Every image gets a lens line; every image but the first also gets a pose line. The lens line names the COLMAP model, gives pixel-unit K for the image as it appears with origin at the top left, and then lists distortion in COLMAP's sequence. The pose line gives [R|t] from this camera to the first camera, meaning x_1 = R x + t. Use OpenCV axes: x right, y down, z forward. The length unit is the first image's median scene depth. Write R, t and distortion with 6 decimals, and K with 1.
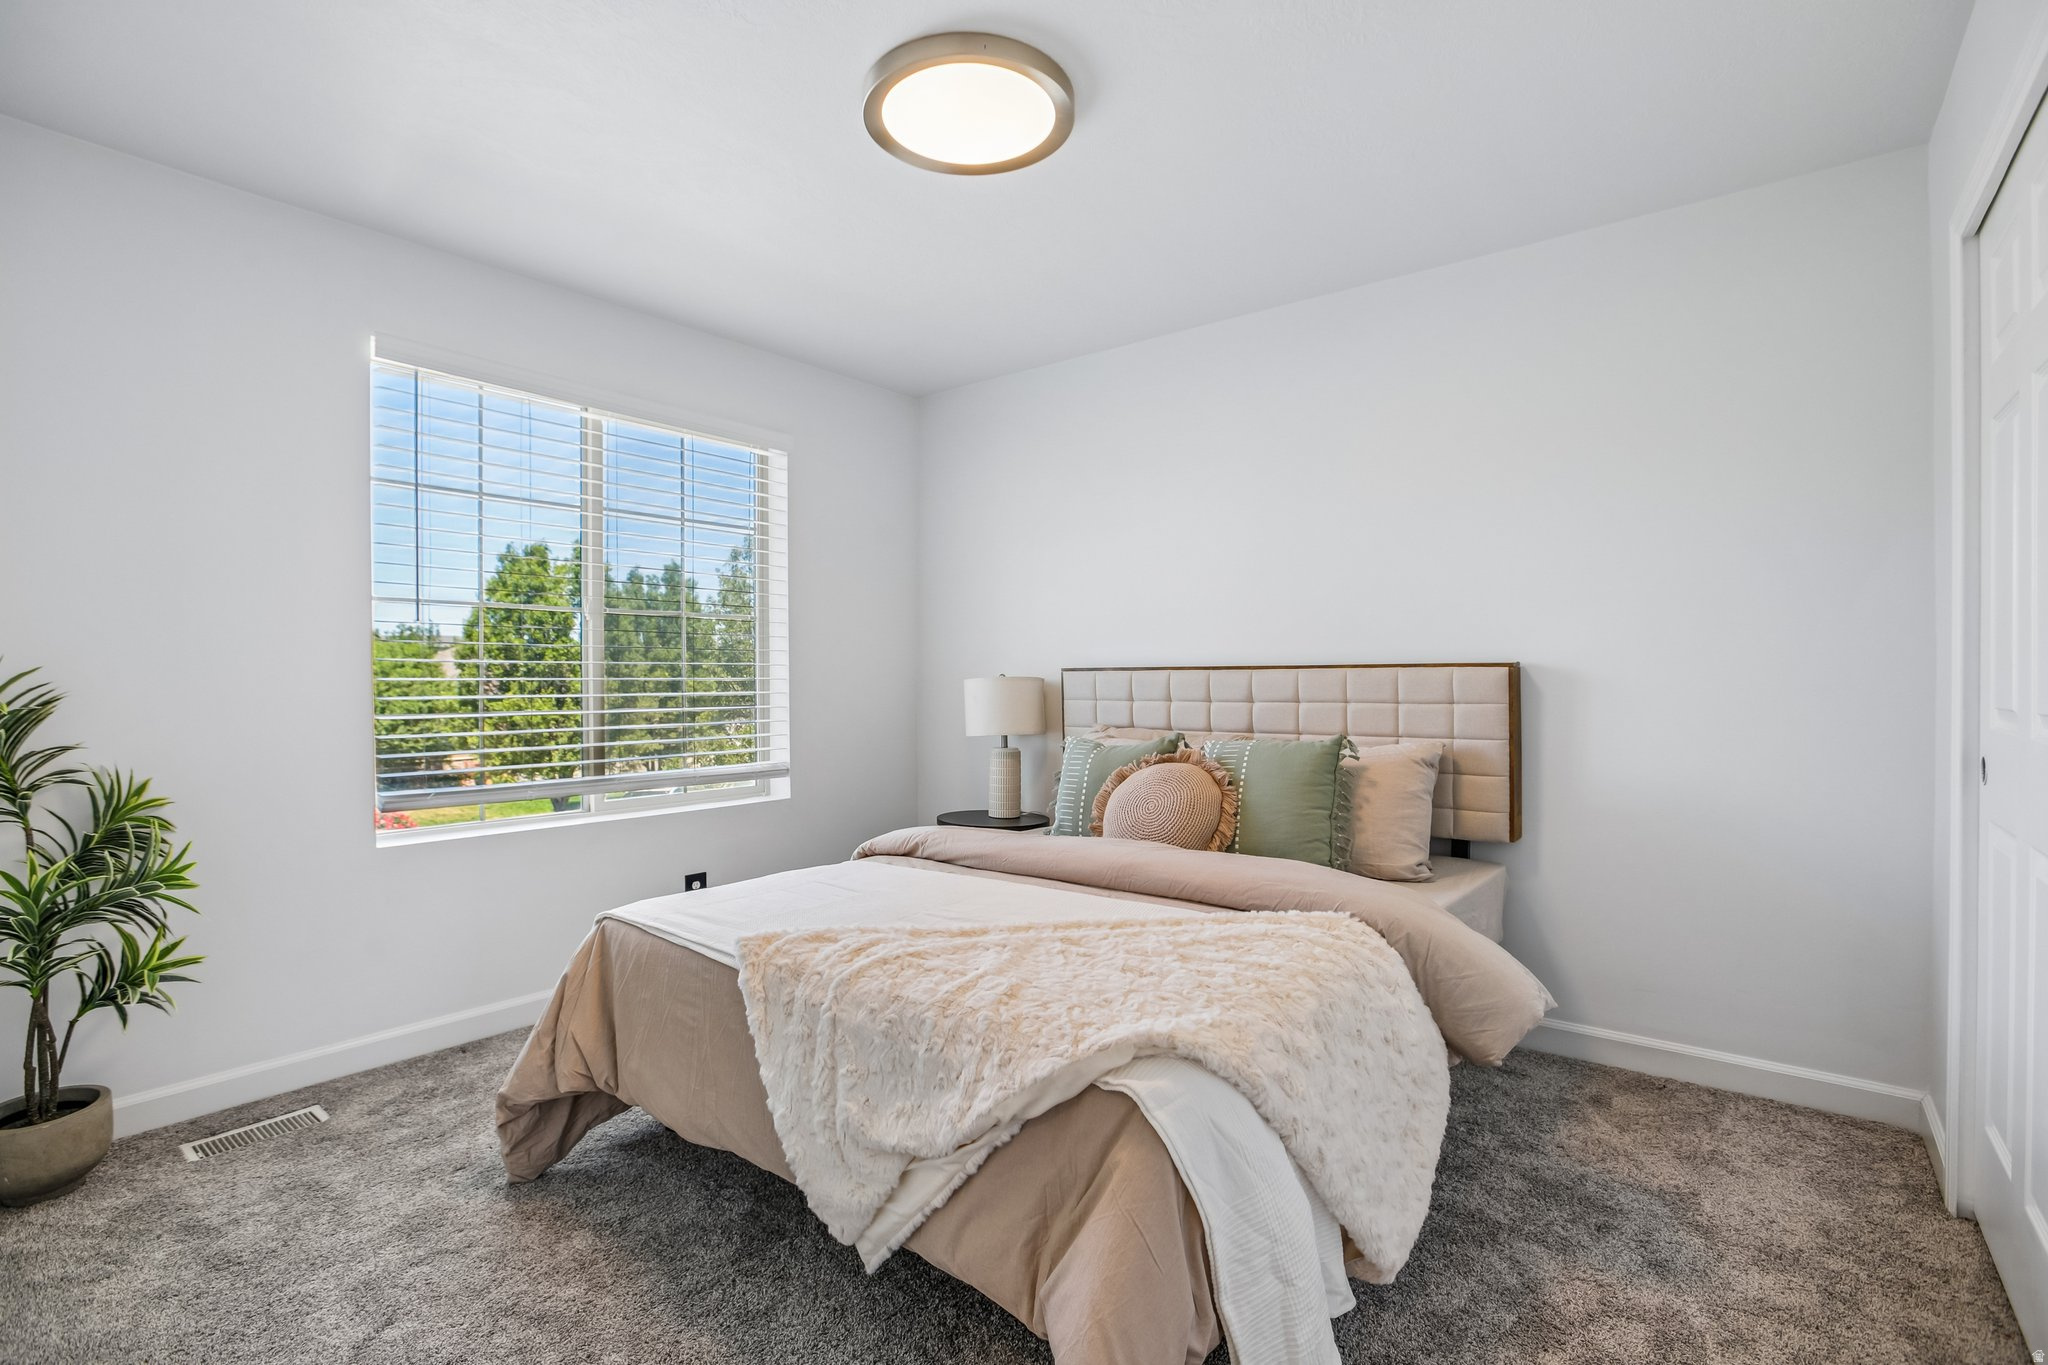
lens RADIAL K [[962.6, 0, 1020.7], [0, 962.6, 670.4], [0, 0, 1]] dist [-0.016302, 0.000444]
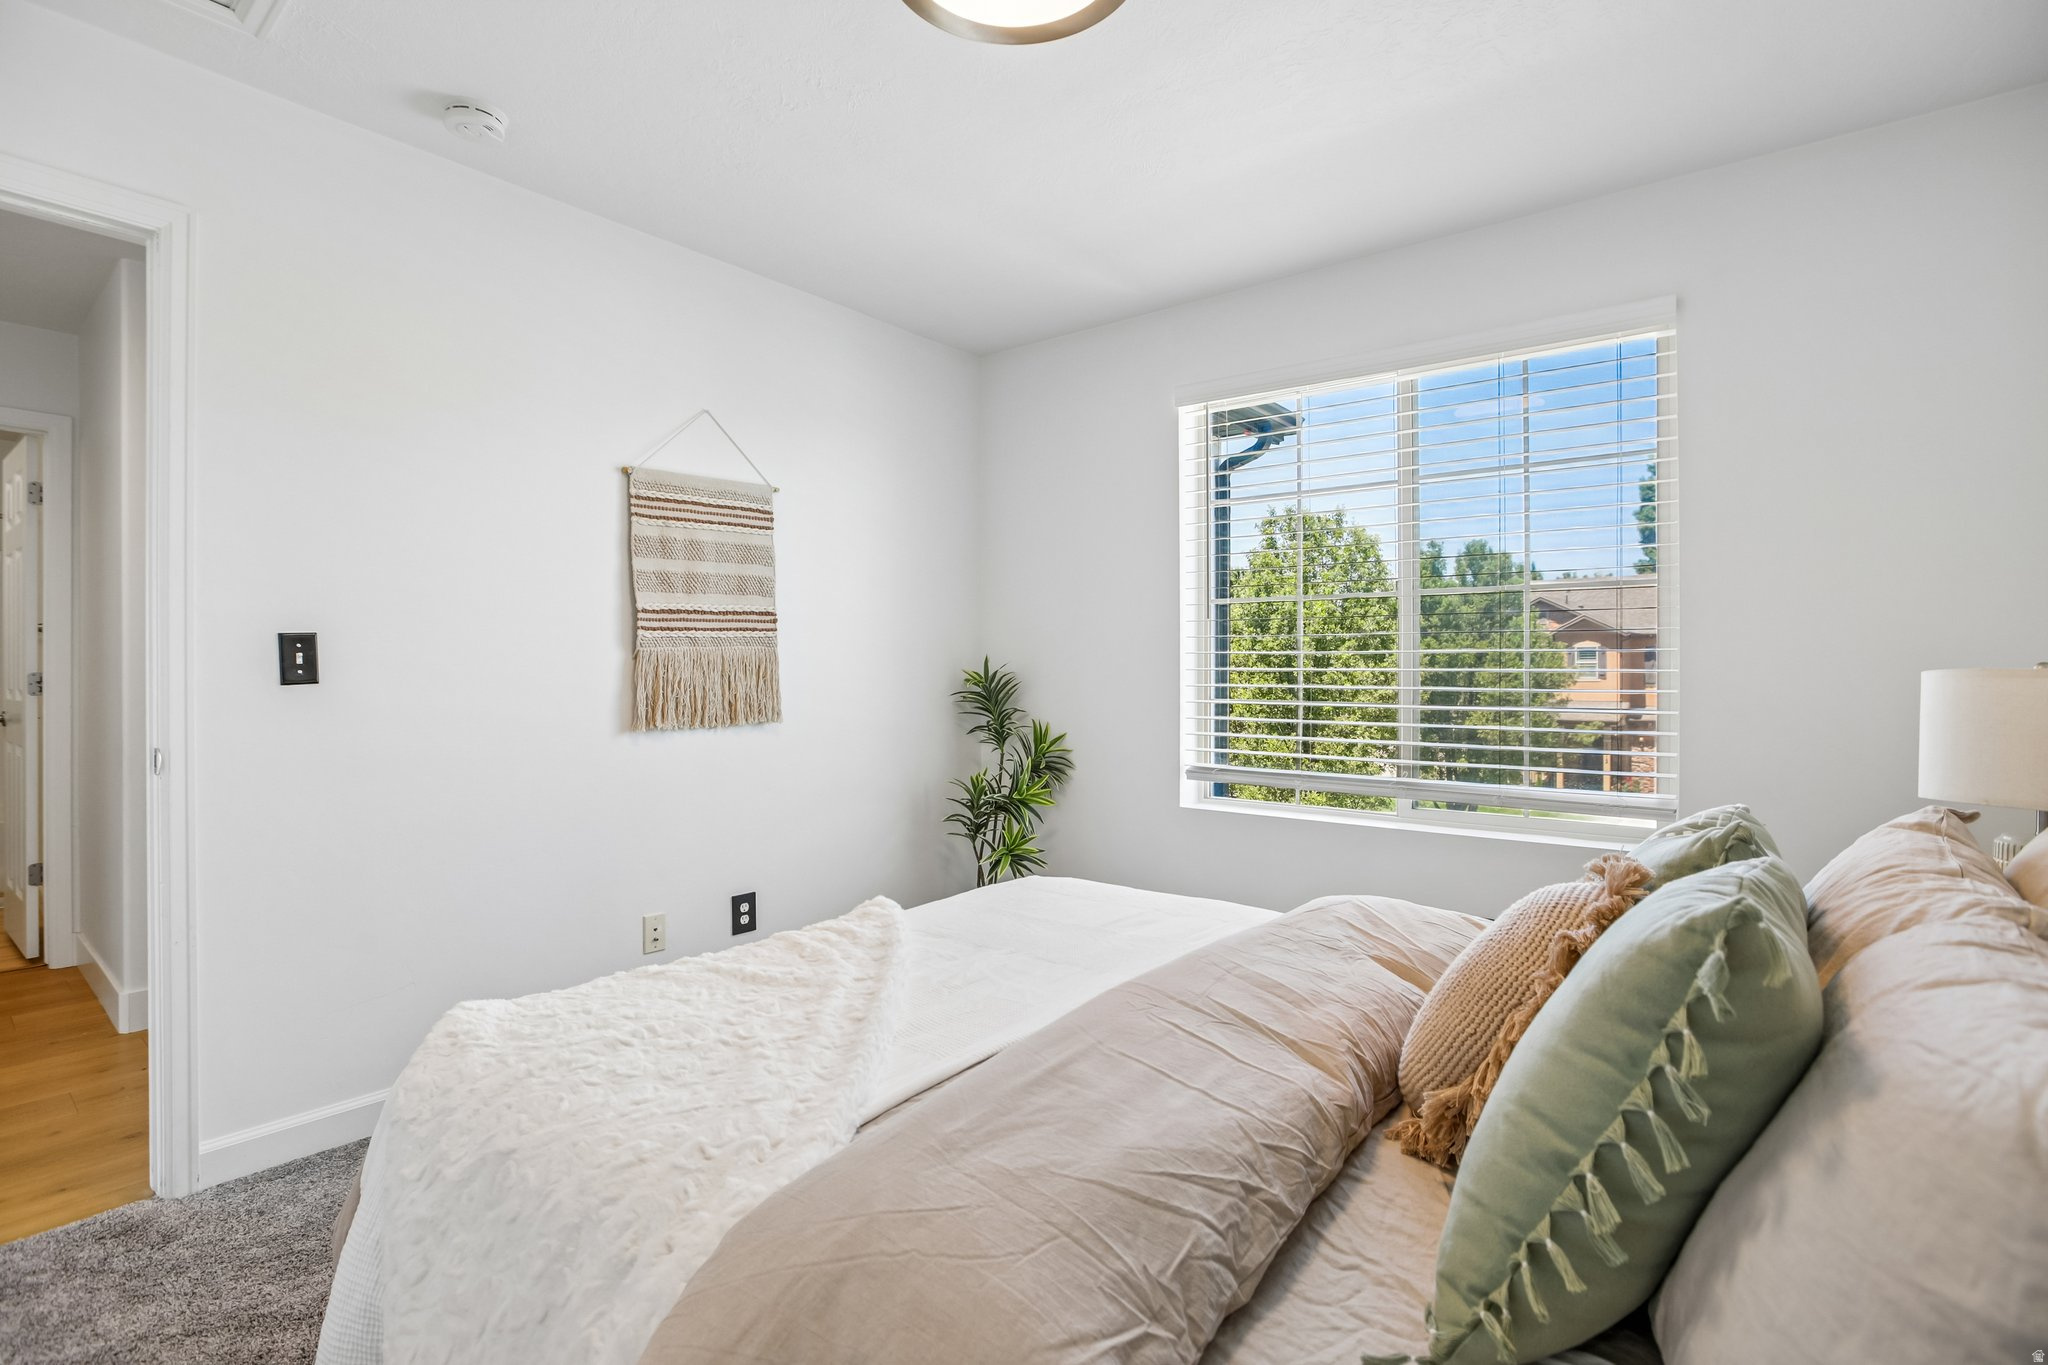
lens RADIAL K [[962.6, 0, 1020.7], [0, 962.6, 670.4], [0, 0, 1]] dist [-0.016302, 0.000444]
pose [[-0.013547, 0.002353, -0.999905, 0.477708], [0.007109, 0.999972, 0.002257, 0.005107], [0.999883, -0.007078, -0.013563, 0.676289]]
